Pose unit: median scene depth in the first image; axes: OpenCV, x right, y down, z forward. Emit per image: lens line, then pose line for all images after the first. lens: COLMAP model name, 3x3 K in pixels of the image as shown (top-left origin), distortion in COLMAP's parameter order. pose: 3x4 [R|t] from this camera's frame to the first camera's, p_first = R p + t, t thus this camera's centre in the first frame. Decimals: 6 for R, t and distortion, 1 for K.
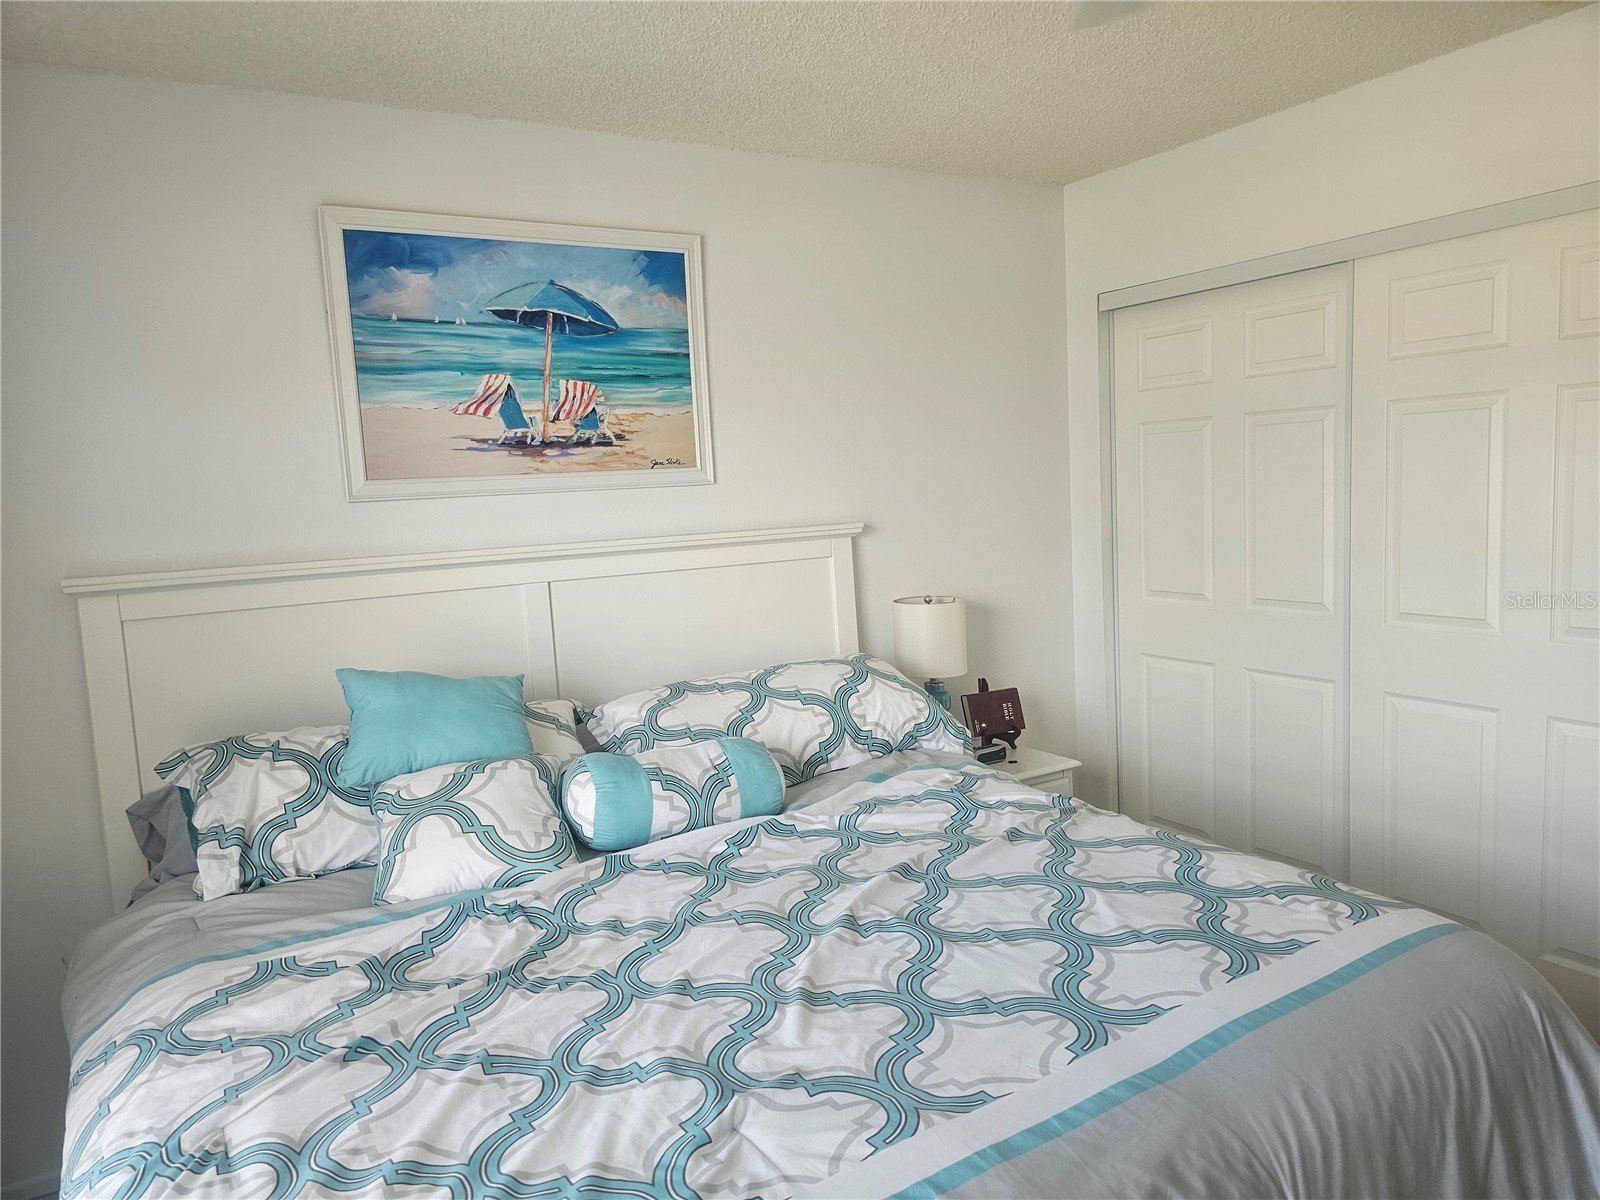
lens RADIAL K [[1047.7, 0, 800.0], [0, 1047.7, 600.0], [0, 0, 1]] dist [0.123361, -0.161969]
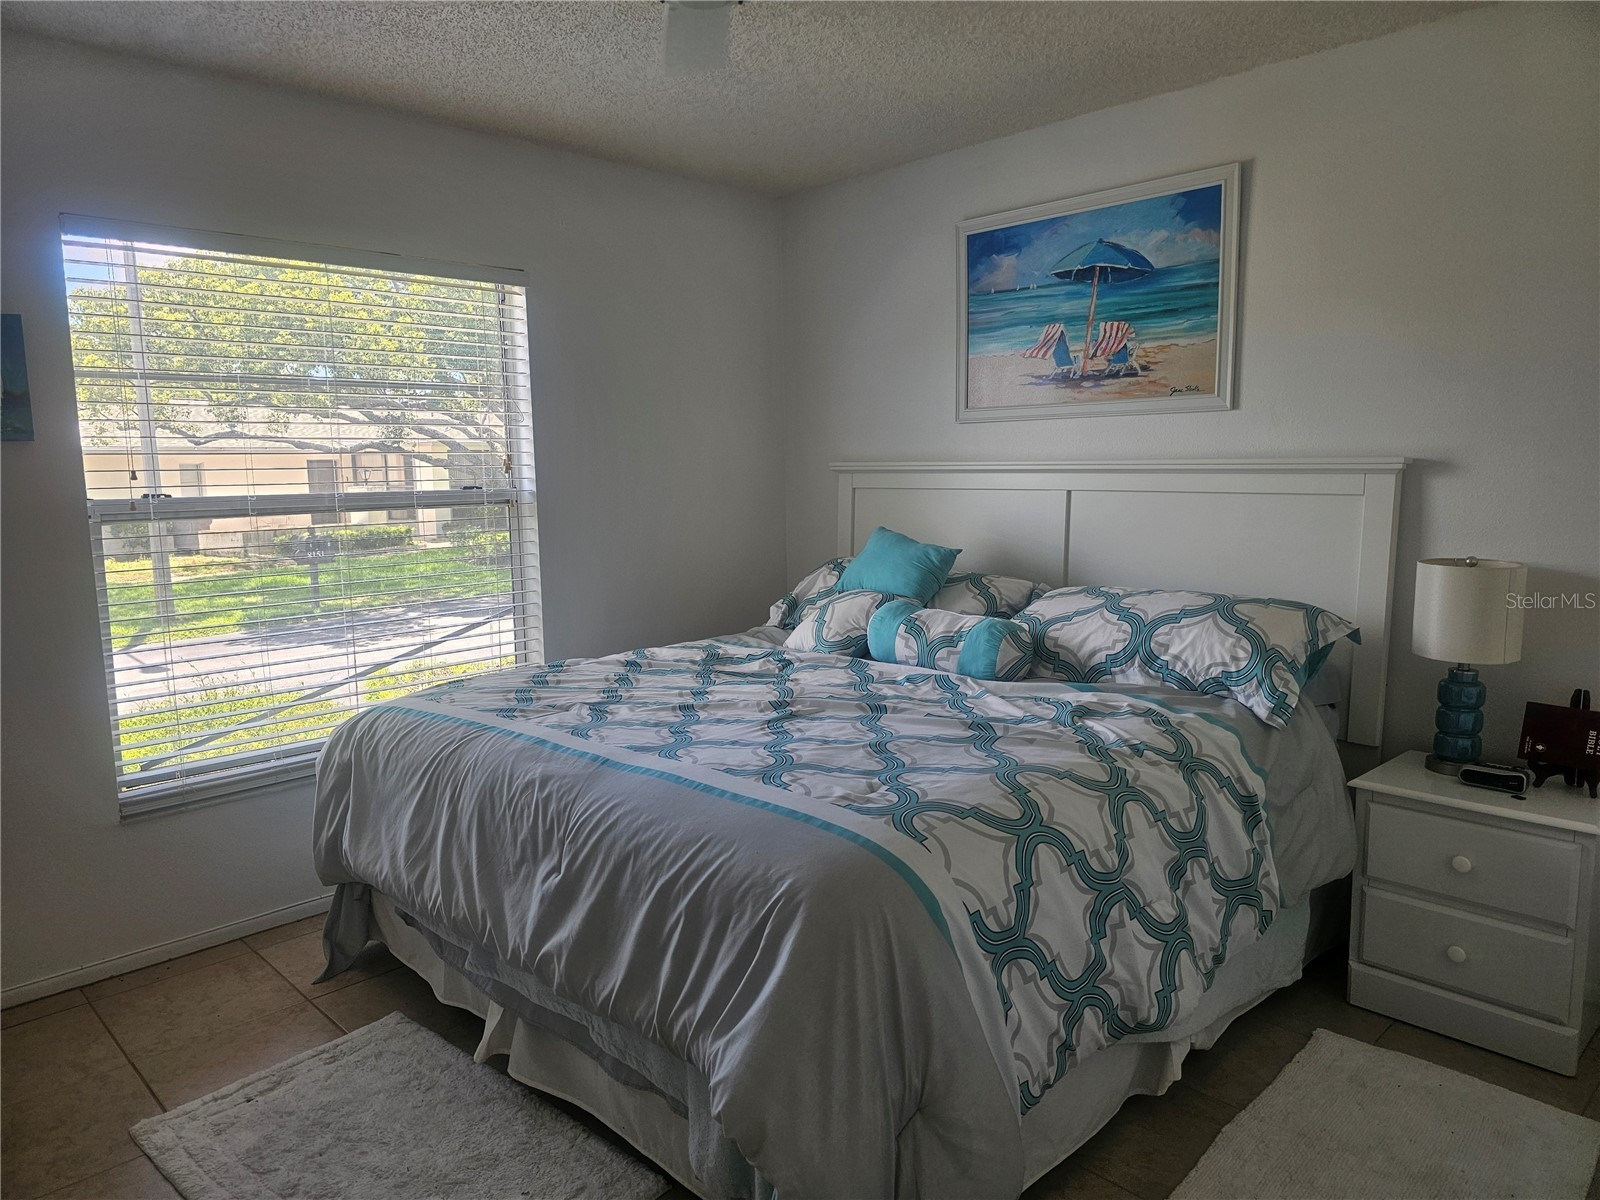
lens RADIAL K [[1047.7, 0, 800.0], [0, 1047.7, 600.0], [0, 0, 1]] dist [0.123361, -0.161969]
pose [[0.261747, 0.182090, -0.947804, 0.885011], [-0.107673, 0.981420, 0.158813, -0.054006], [0.959112, 0.060484, 0.276490, 0.358973]]
